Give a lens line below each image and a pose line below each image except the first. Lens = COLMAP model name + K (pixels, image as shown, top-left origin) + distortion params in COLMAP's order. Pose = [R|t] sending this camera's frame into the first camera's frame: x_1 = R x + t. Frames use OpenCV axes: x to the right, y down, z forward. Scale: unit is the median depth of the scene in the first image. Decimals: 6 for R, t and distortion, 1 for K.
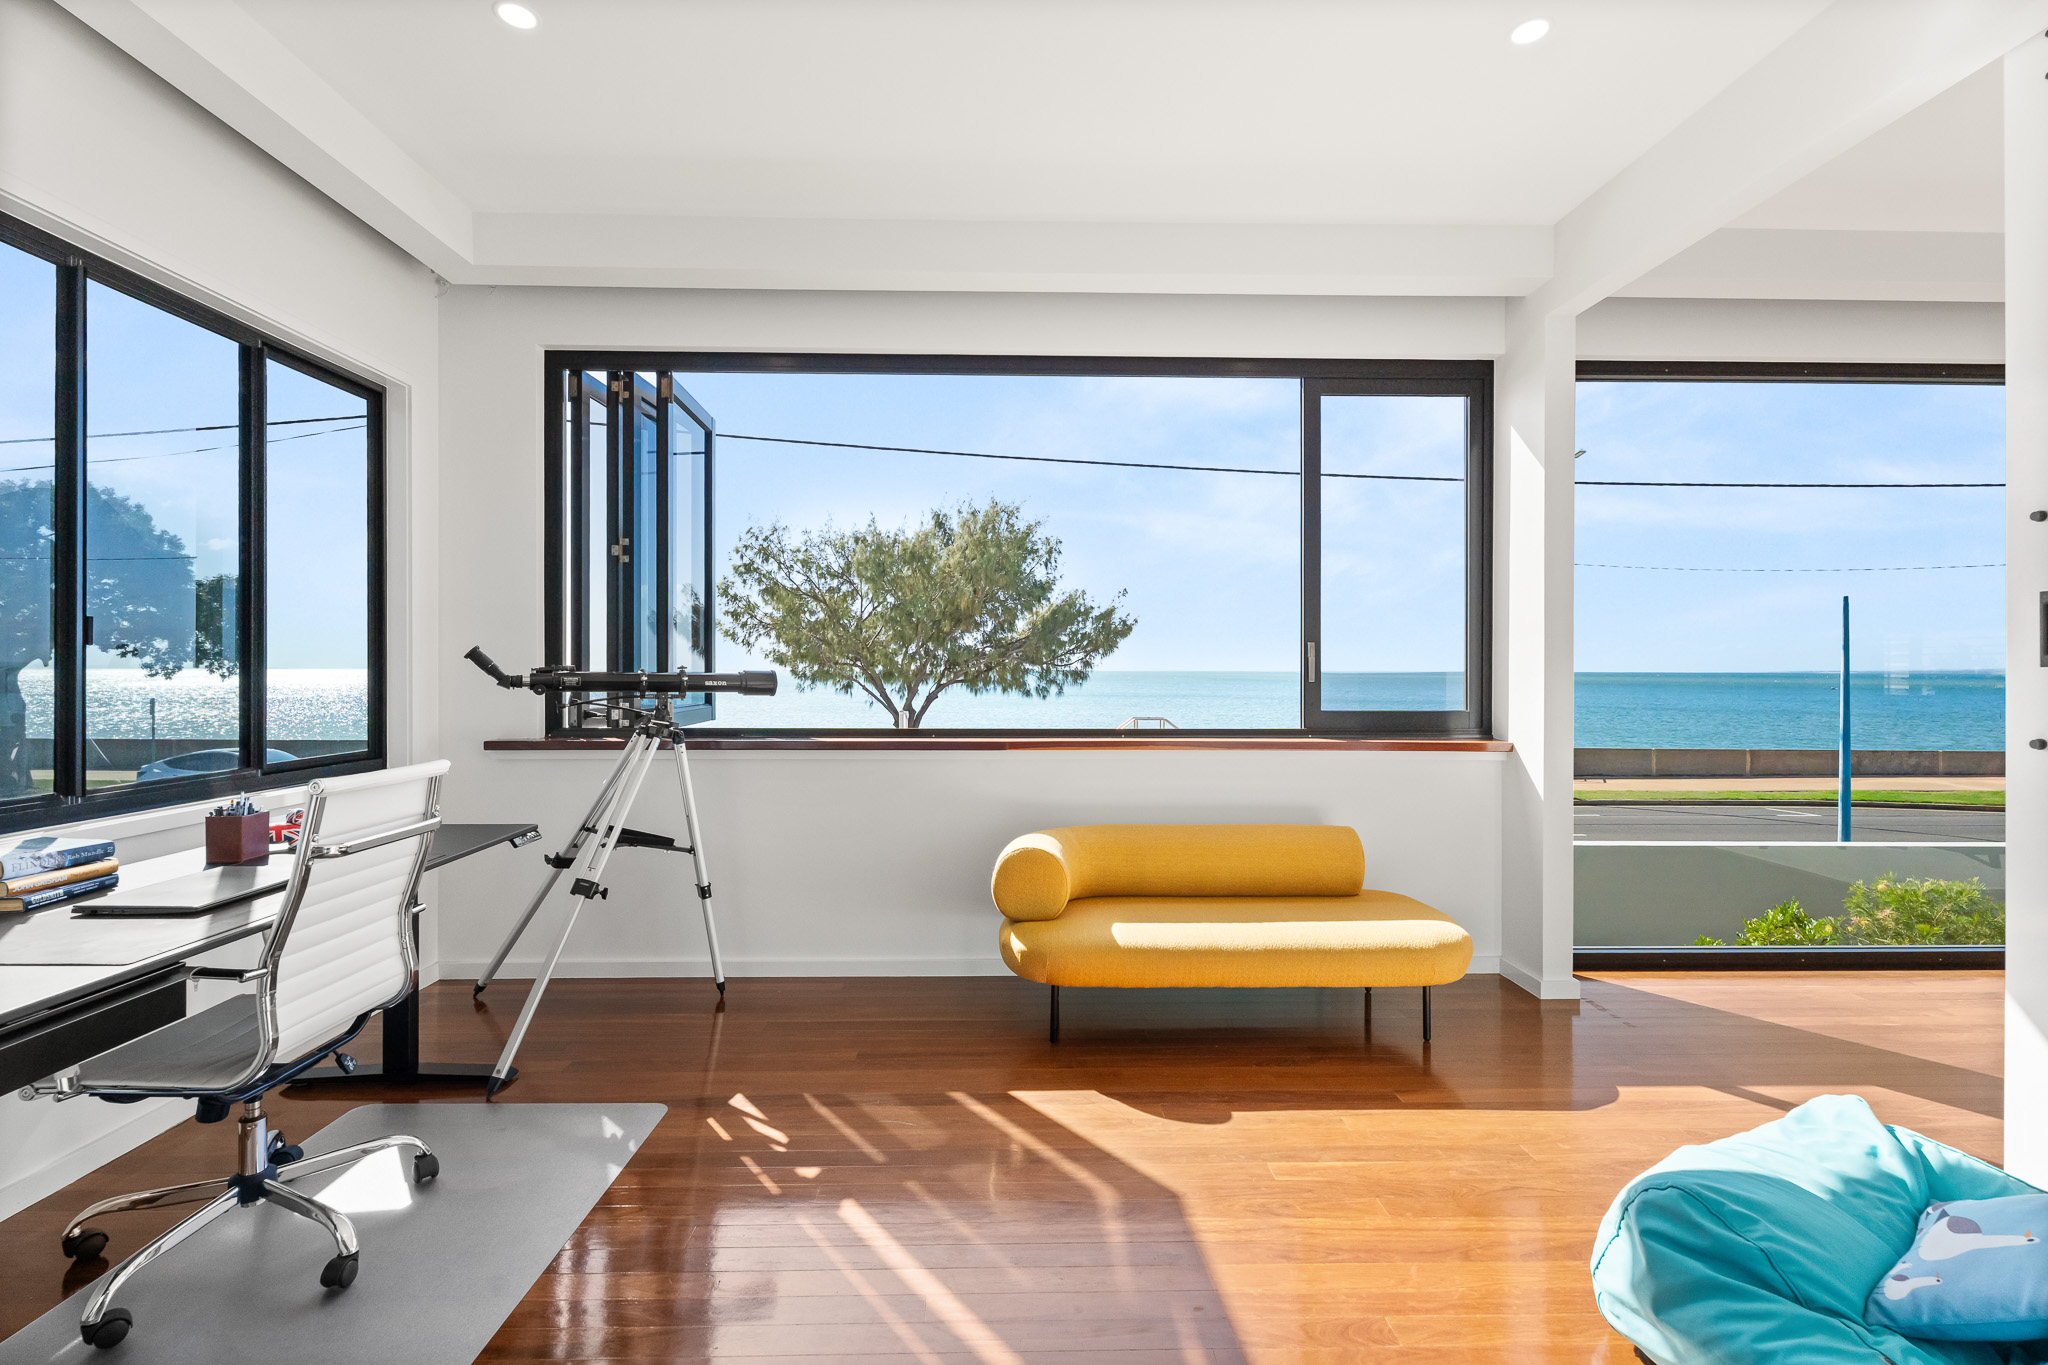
lens RADIAL K [[913.4, 0, 1026.8], [0, 913.4, 673.4], [0, 0, 1]] dist [0.001498, 0.000109]
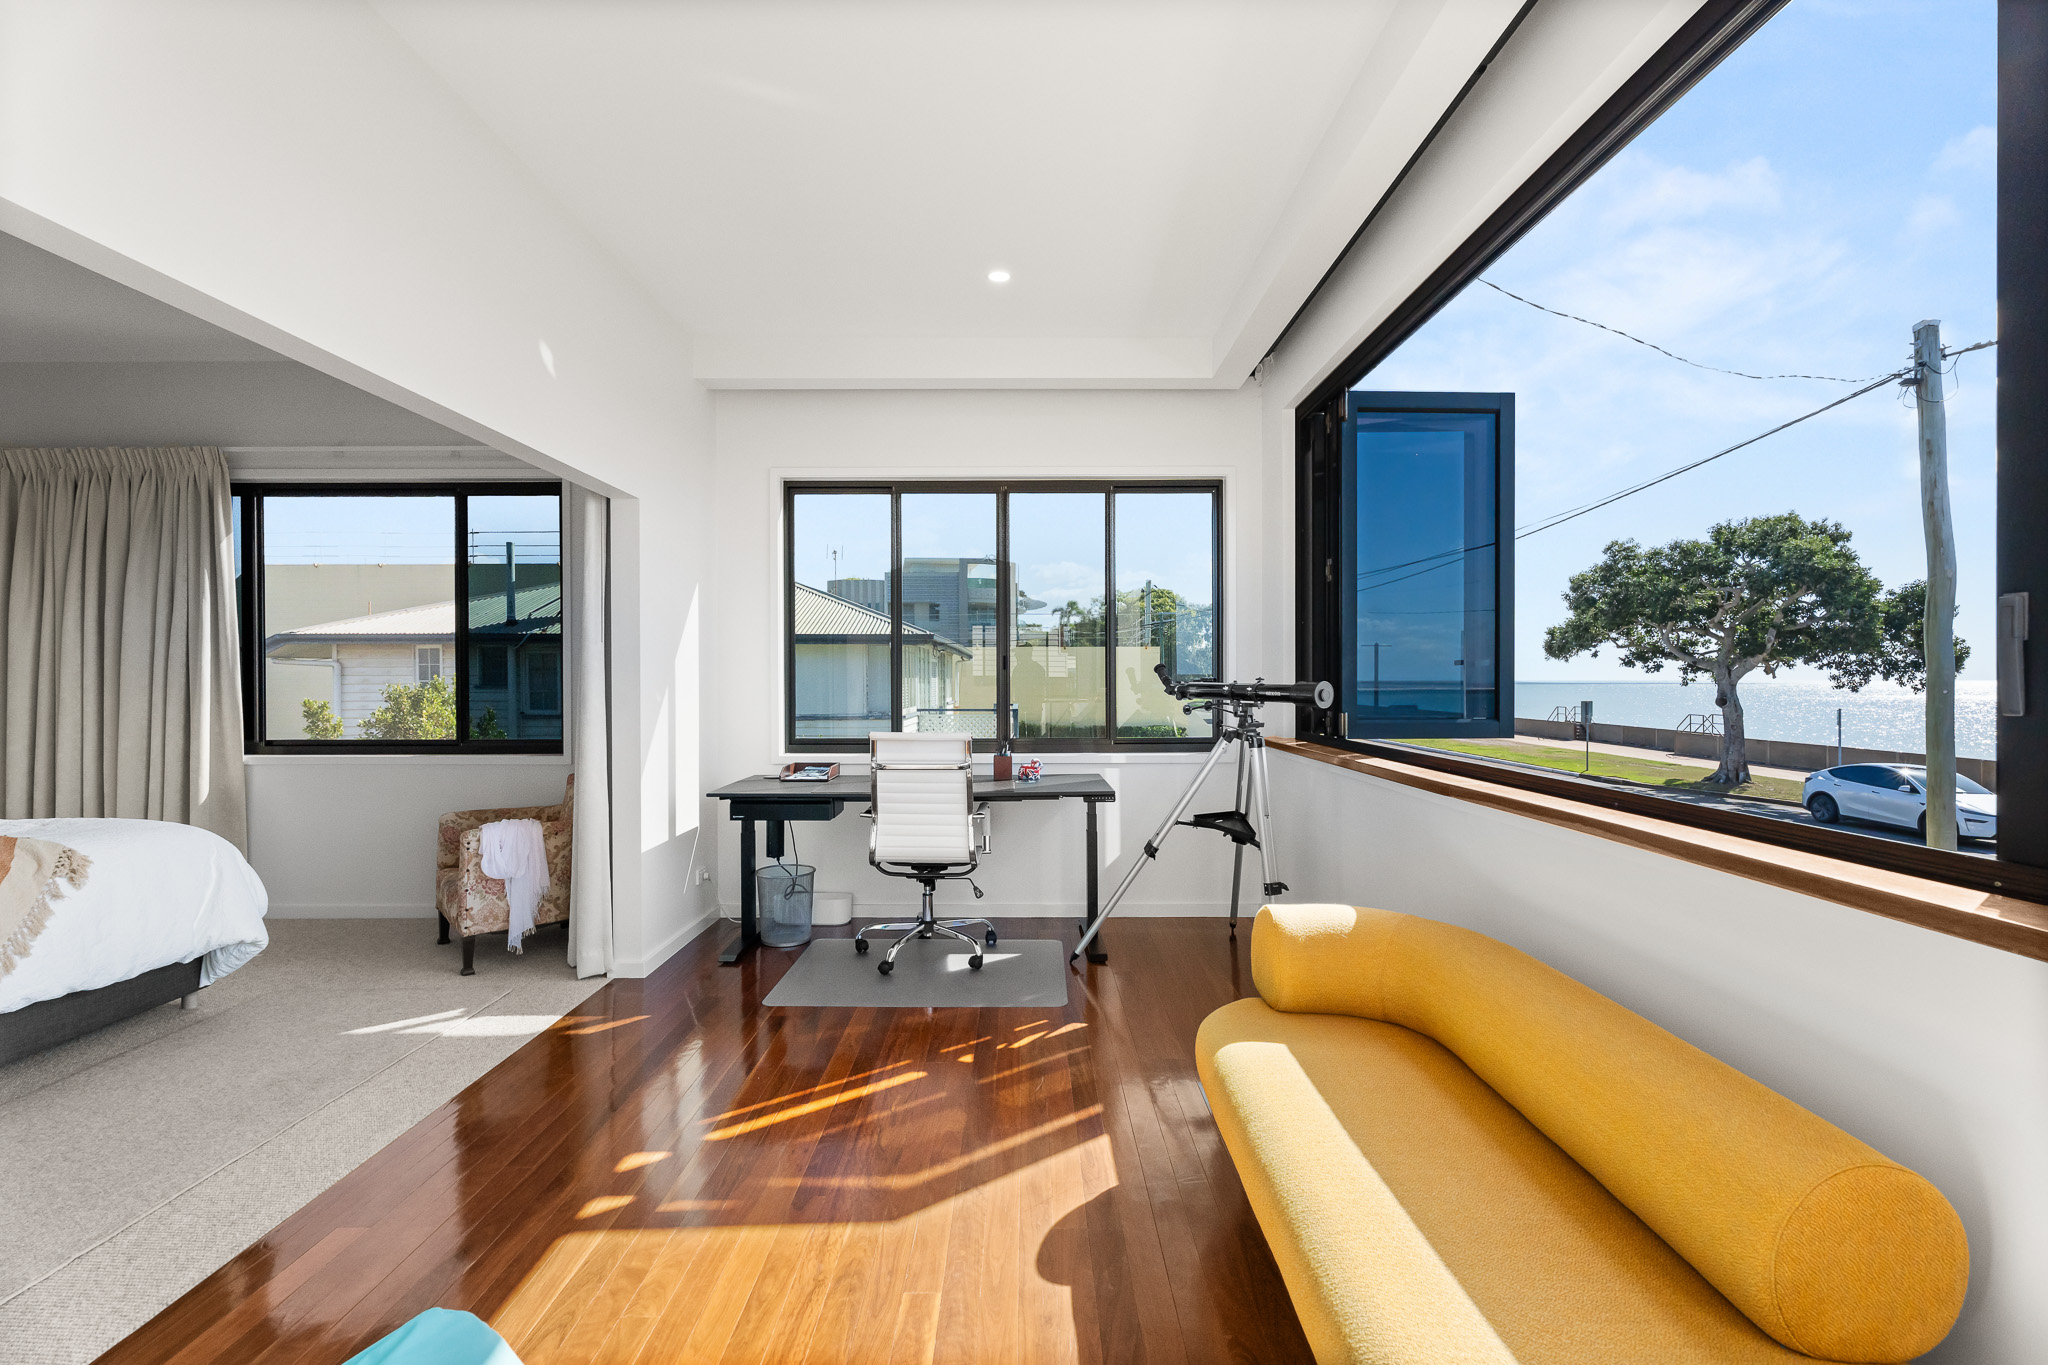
lens RADIAL K [[913.4, 0, 1019.3], [0, 913.4, 680.3], [0, 0, 1]] dist [0.001498, 0.000109]
pose [[-0.034093, -0.004600, -0.999408, 0.552873], [-0.002005, 0.999988, -0.004535, 0.001572], [0.999417, 0.001849, -0.034102, 0.571602]]
